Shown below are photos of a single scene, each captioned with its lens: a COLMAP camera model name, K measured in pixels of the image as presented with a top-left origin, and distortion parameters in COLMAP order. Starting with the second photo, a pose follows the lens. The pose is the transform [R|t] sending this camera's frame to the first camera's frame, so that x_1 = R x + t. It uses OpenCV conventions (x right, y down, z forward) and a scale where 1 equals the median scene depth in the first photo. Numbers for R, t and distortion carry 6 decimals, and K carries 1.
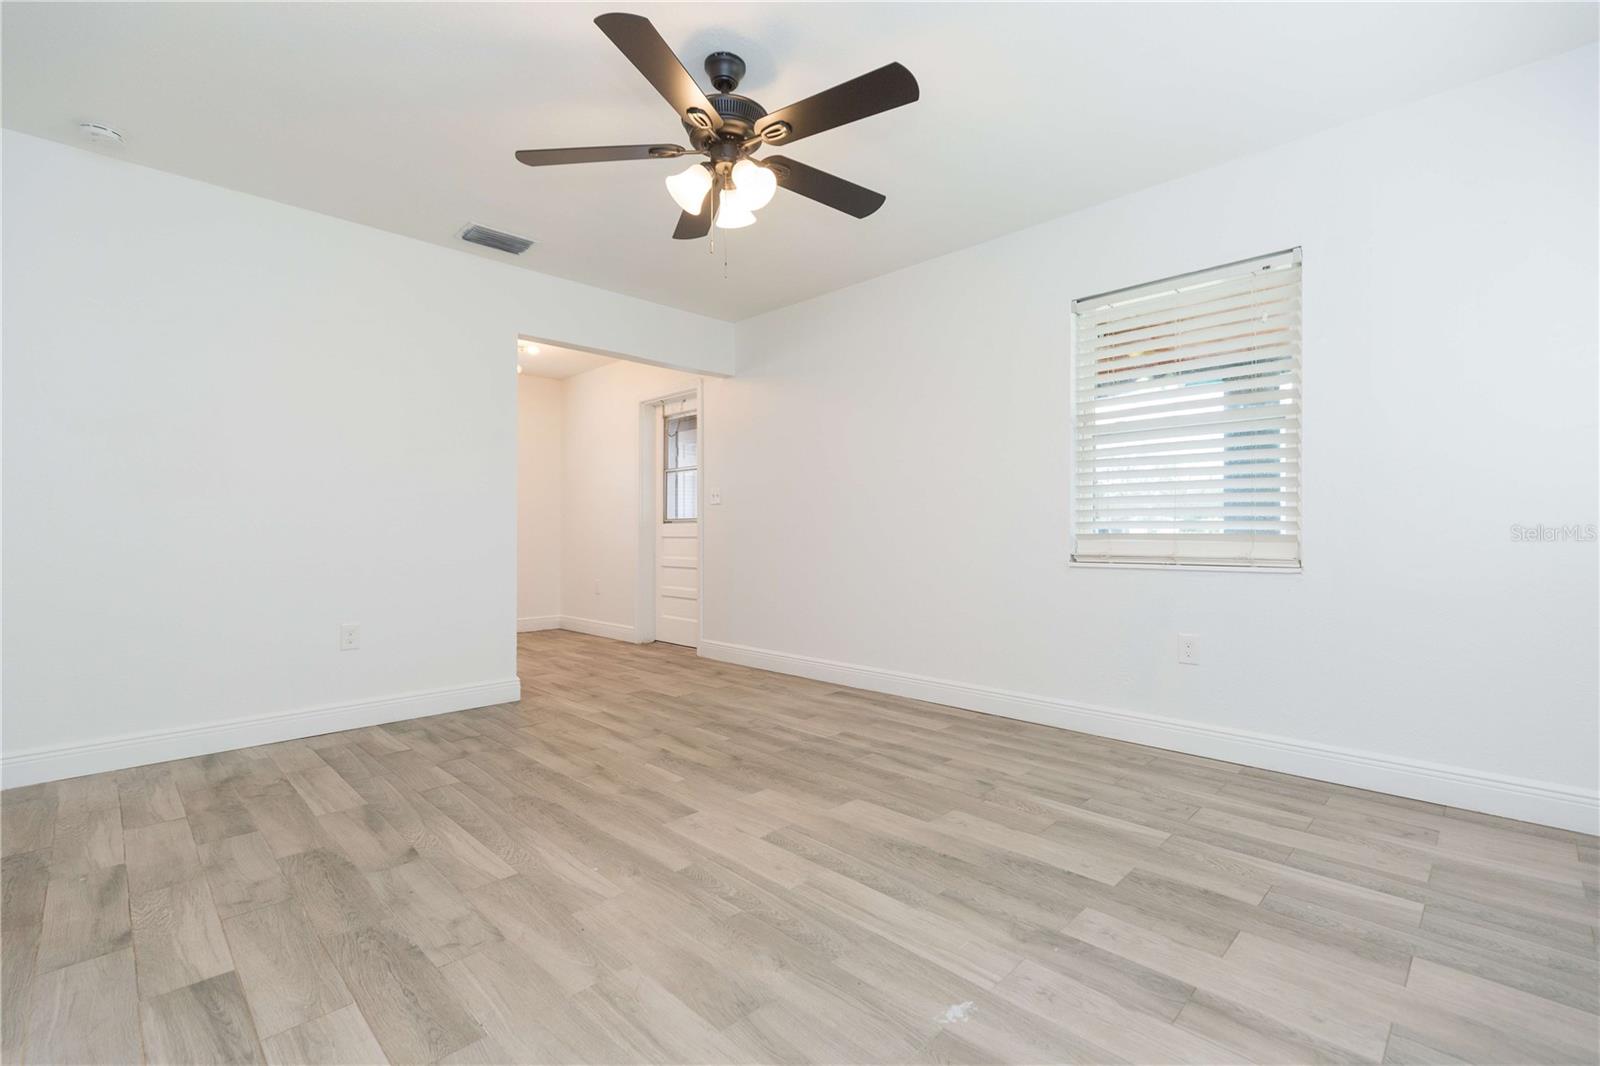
lens RADIAL K [[716.7, 0, 809.5], [0, 716.7, 539.0], [0, 0, 1]] dist [0.000295, 0.000039]
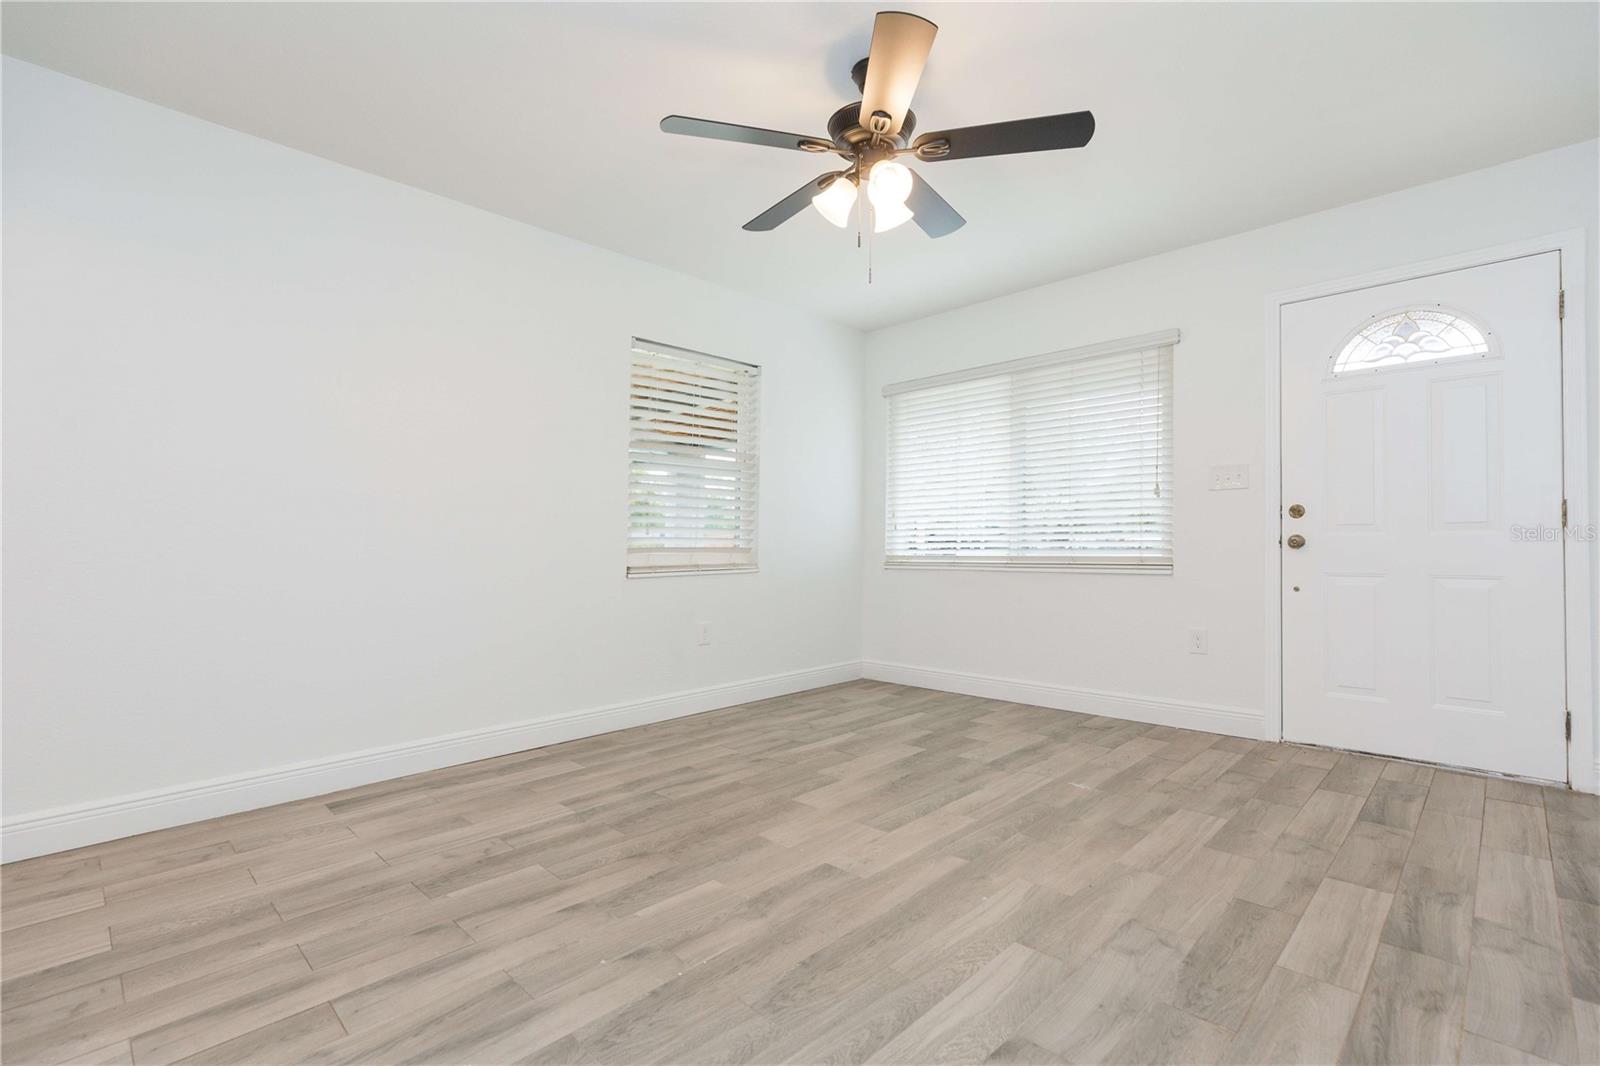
lens RADIAL K [[726.9, 0, 806.6], [0, 726.9, 515.8], [0, 0, 1]] dist [0.001855, -0.000271]
pose [[-0.011746, 0.043720, 0.998975, -0.986856], [0.018160, 0.998888, -0.043503, -0.003956], [-0.999766, 0.017630, -0.012527, 0.958440]]
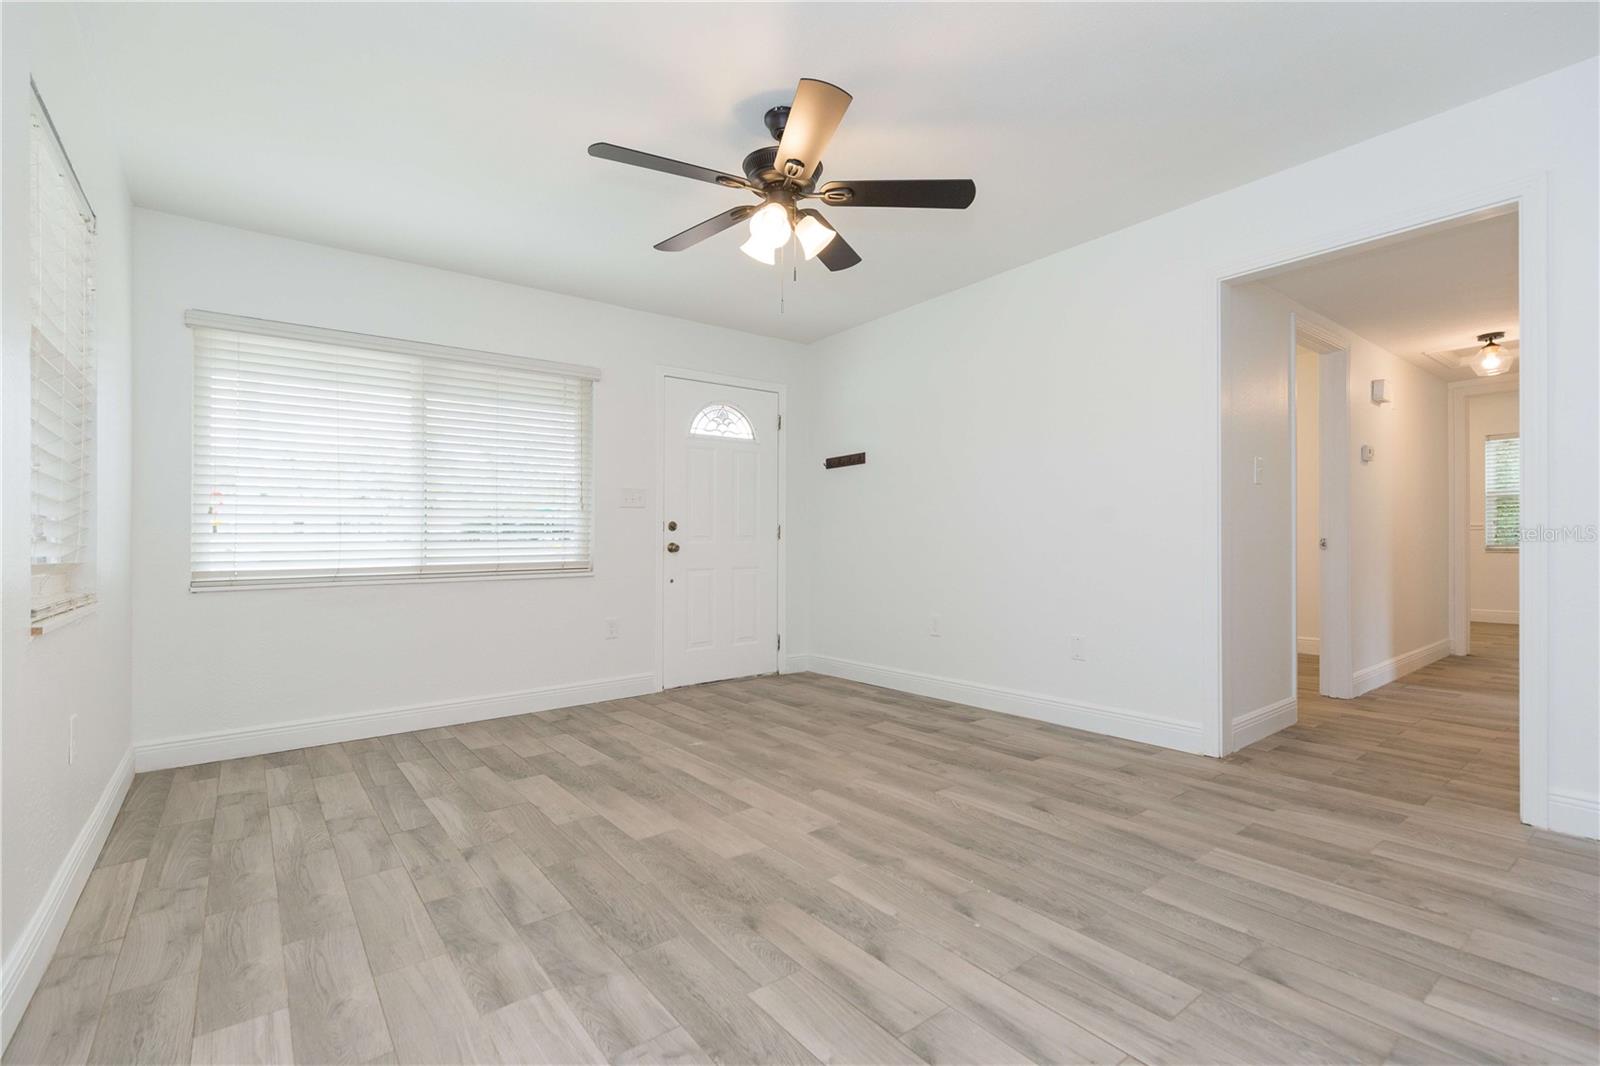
lens RADIAL K [[718.6, 0, 809.9], [0, 718.6, 551.0], [0, 0, 1]] dist [0.002499, 0.000299]
pose [[-0.992189, 0.014693, 0.123876, -0.266313], [0.017571, 0.999600, 0.022173, -0.024216], [-0.123501, 0.024176, -0.992050, 1.831039]]
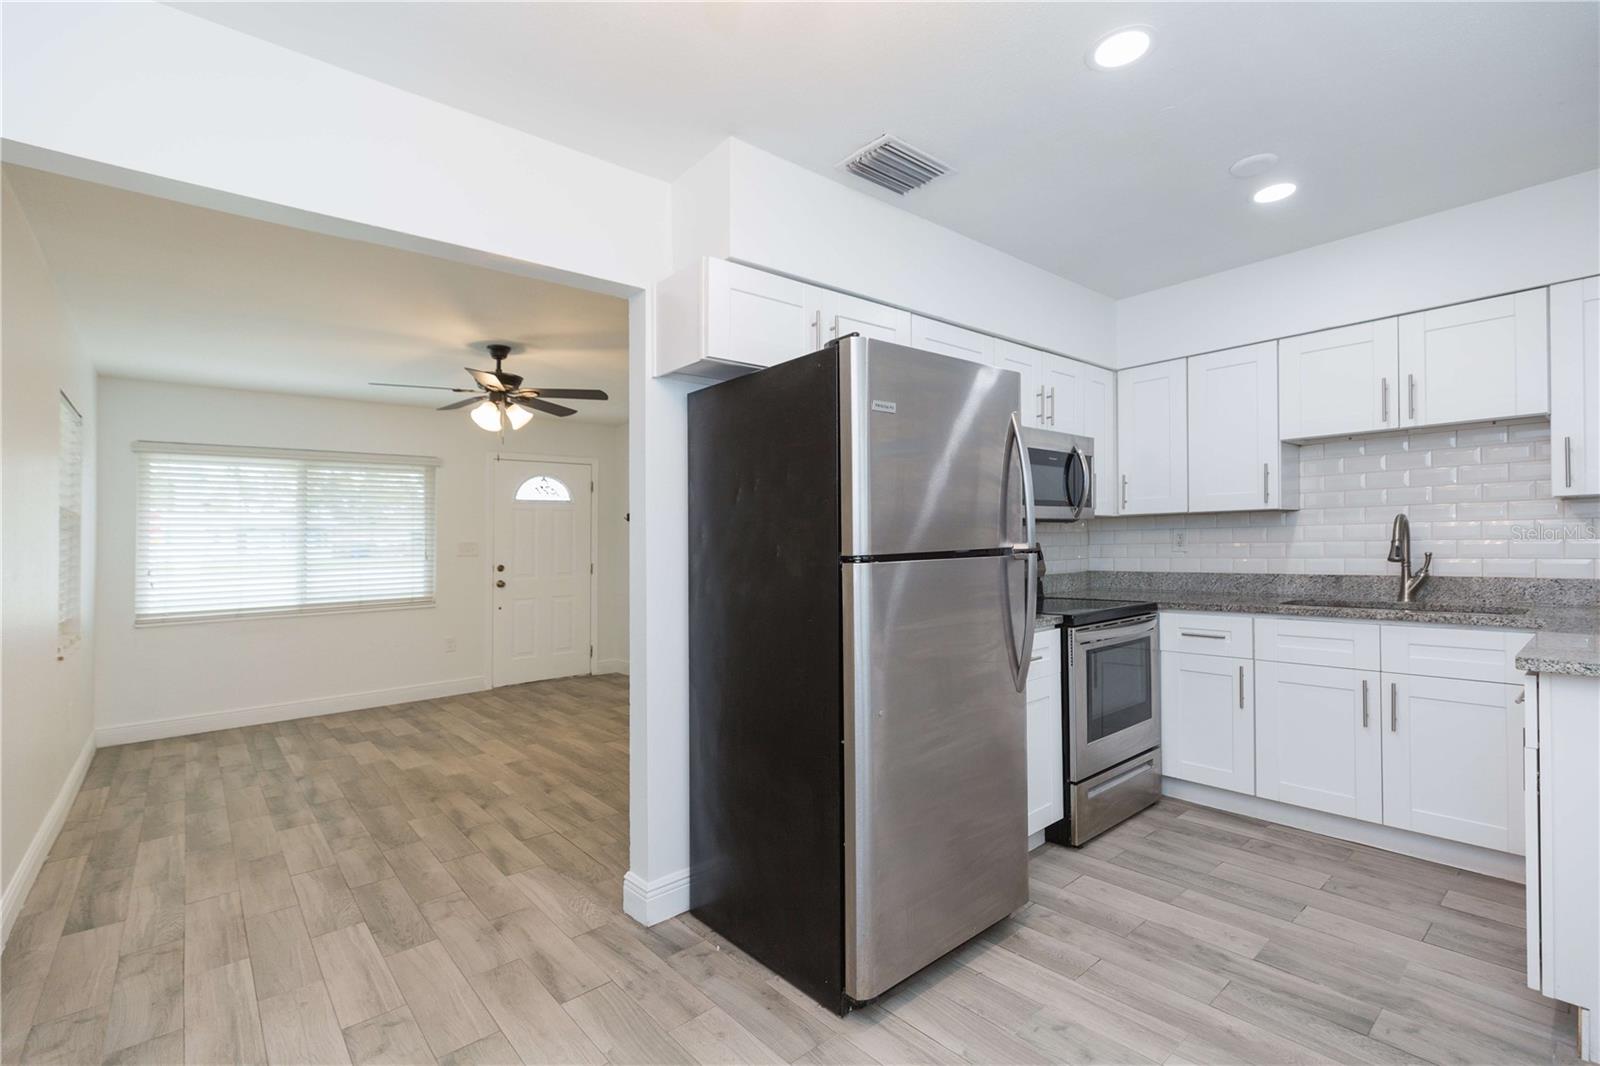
lens RADIAL K [[716.7, 0, 809.5], [0, 716.7, 539.0], [0, 0, 1]] dist [0.000295, 0.000039]
pose [[-0.996771, 0.029806, 0.074561, -0.954618], [0.030090, 0.999544, 0.002689, -0.128586], [-0.074447, 0.004924, -0.997213, 2.468101]]
